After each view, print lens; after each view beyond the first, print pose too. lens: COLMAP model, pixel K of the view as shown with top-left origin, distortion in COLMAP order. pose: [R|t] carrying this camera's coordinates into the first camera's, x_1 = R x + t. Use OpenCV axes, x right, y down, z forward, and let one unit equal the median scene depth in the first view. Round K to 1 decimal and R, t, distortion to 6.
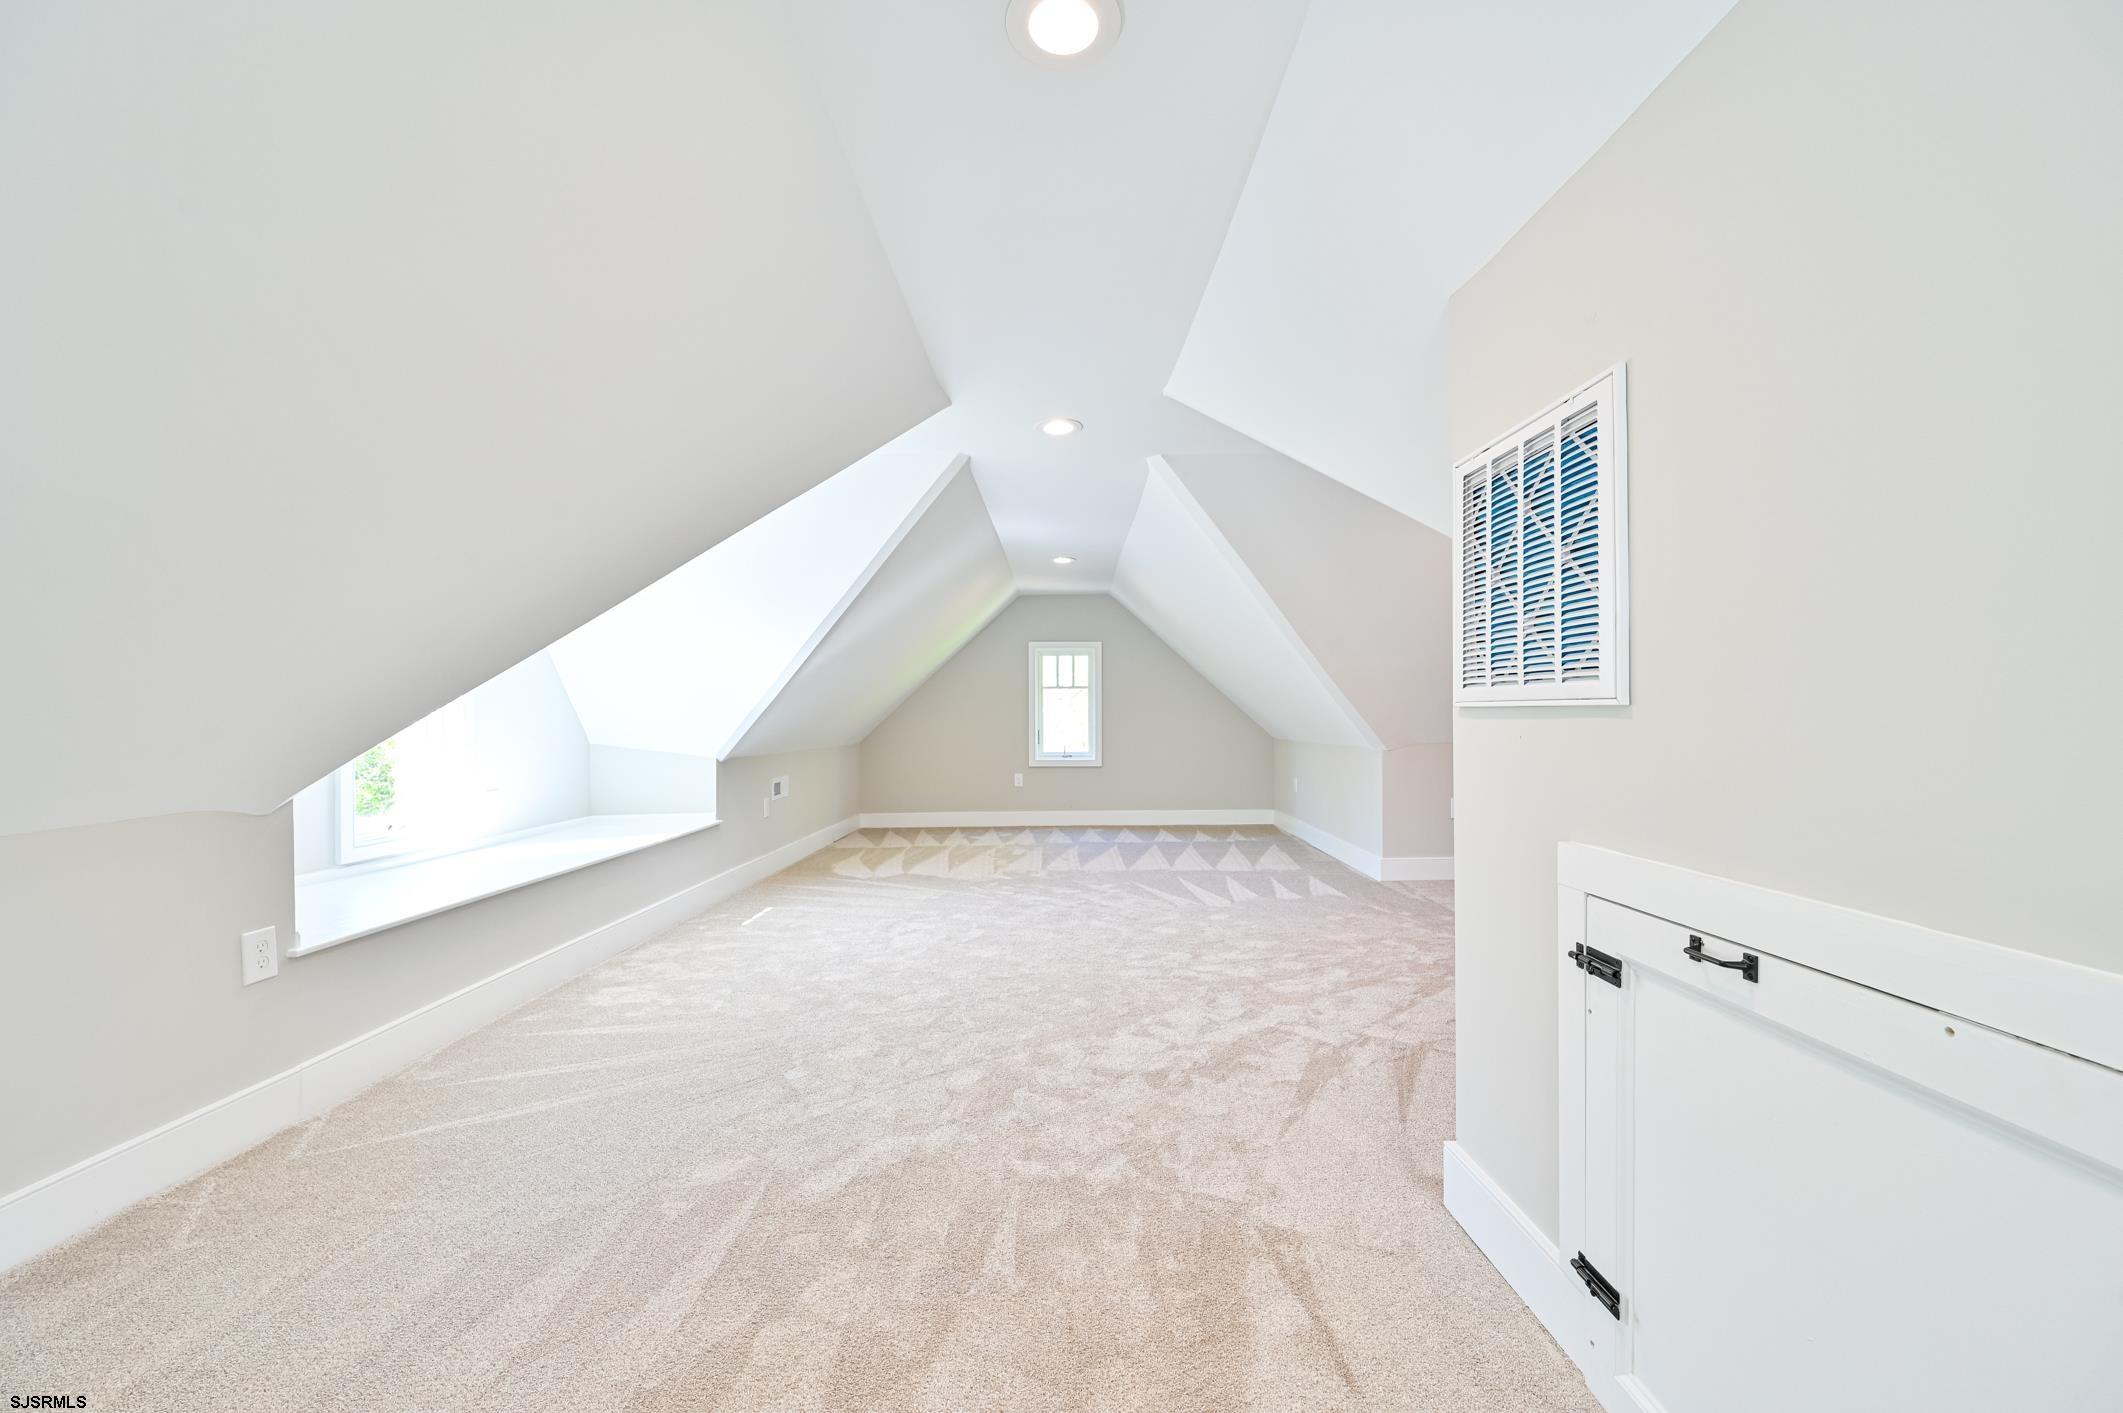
lens RADIAL K [[831.7, 0, 1052.3], [0, 831.7, 719.3], [0, 0, 1]] dist [0.000917, 0.000246]
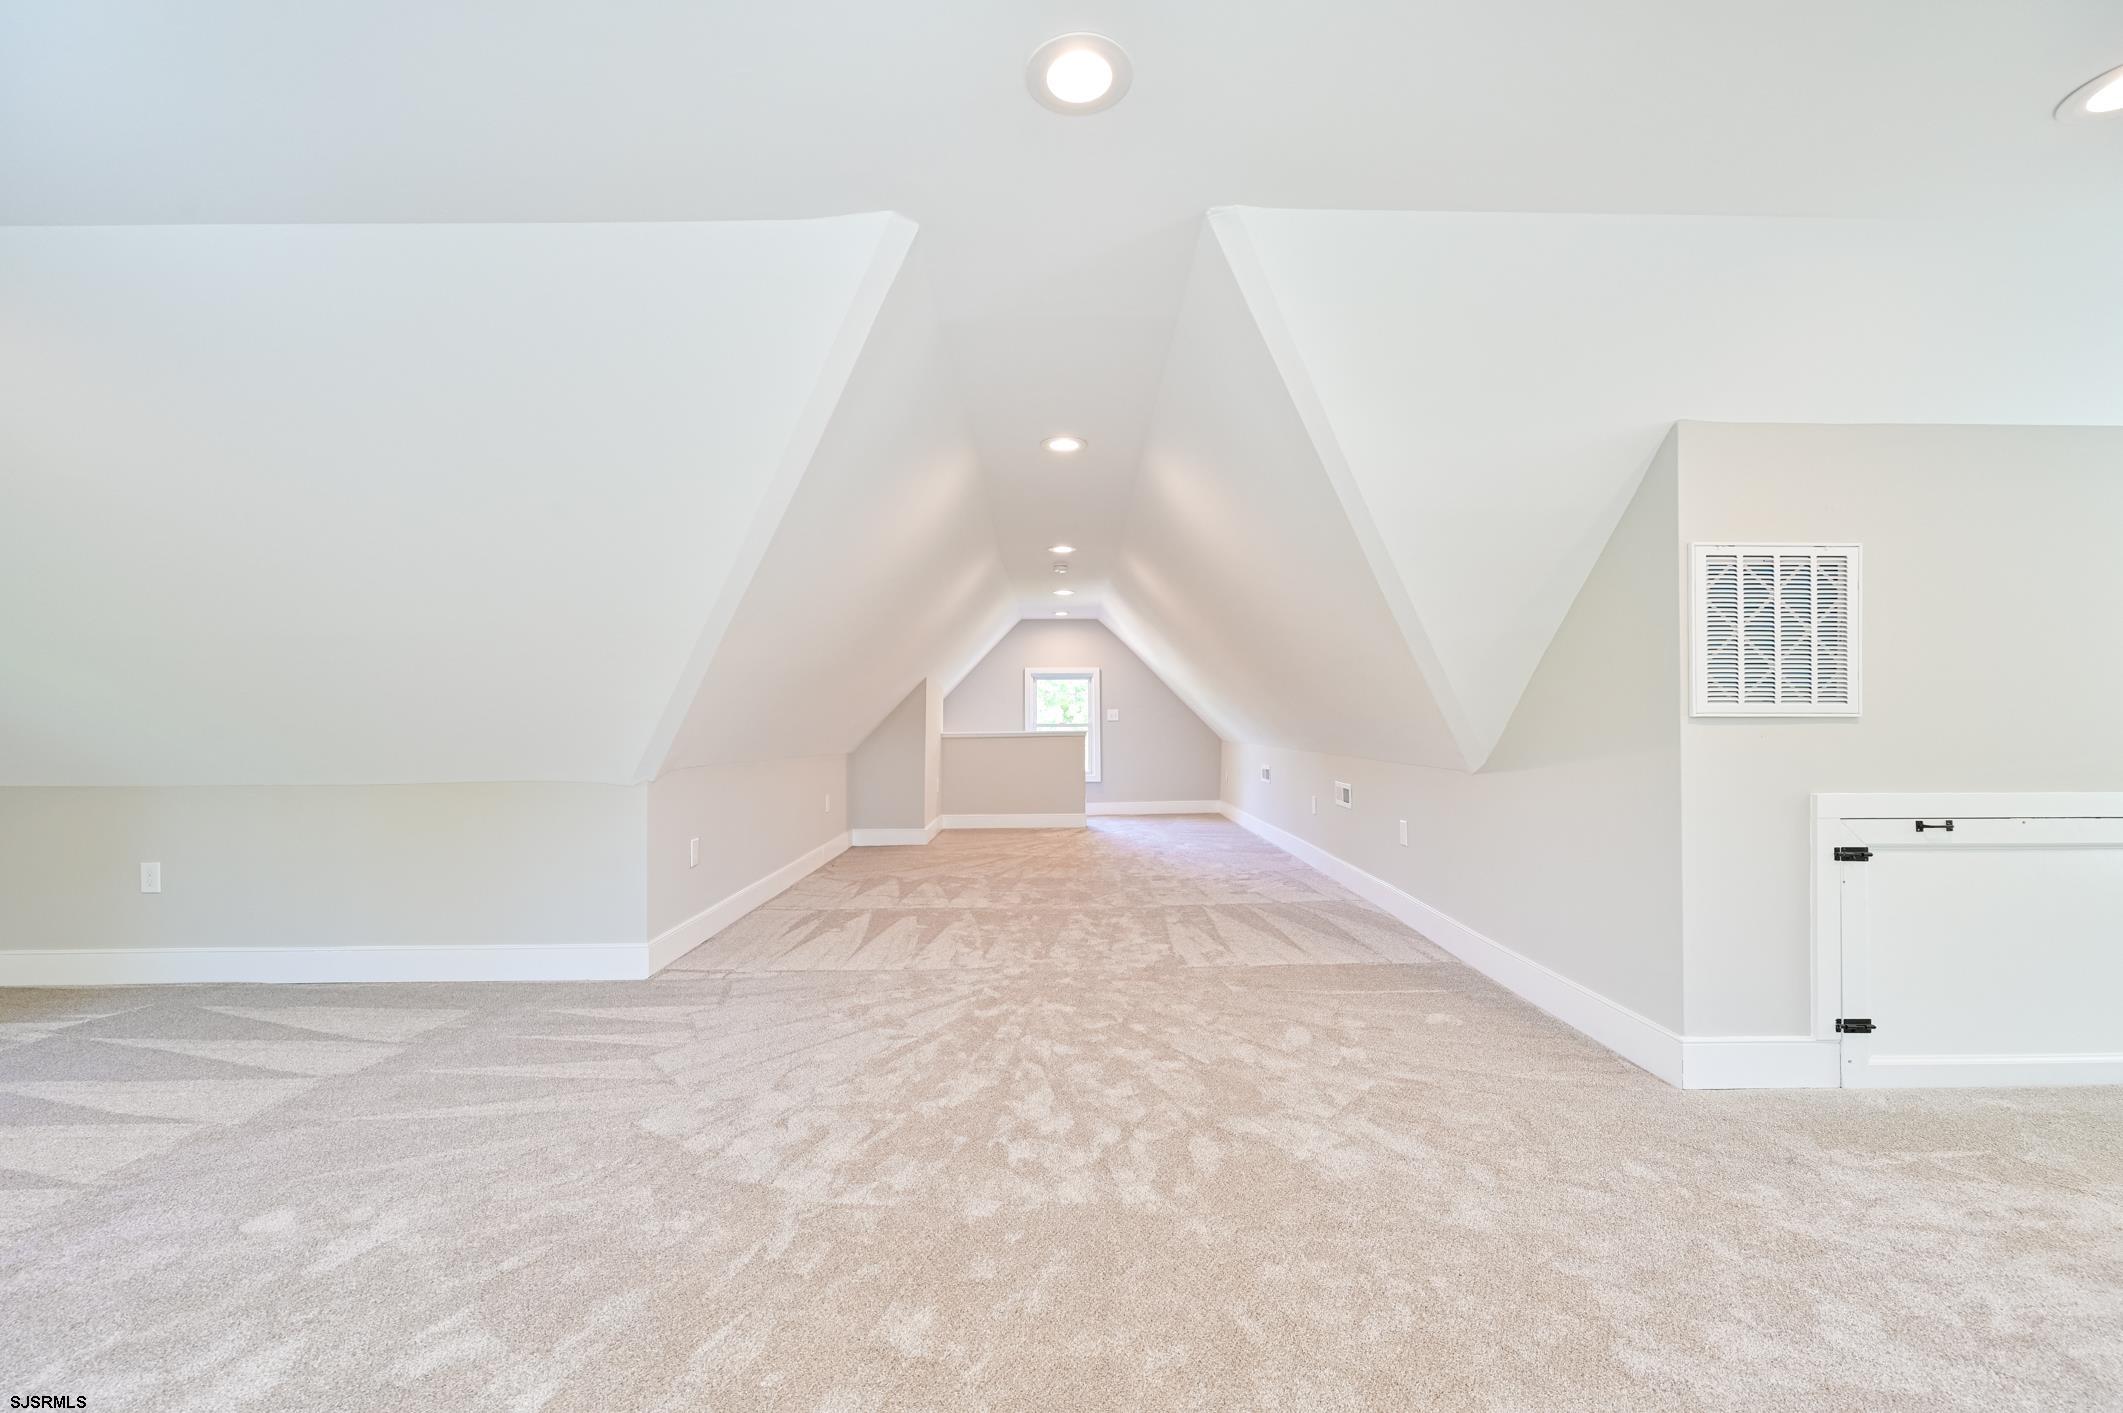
lens RADIAL K [[844.1, 0, 1061.4], [0, 844.1, 730.1], [0, 0, 1]] dist [0.000535, 0.000078]
pose [[-0.026703, 0.004718, 0.999632, -1.170587], [0.008784, 0.999951, -0.004485, 0.005420], [-0.999605, 0.008661, -0.026743, 2.741112]]
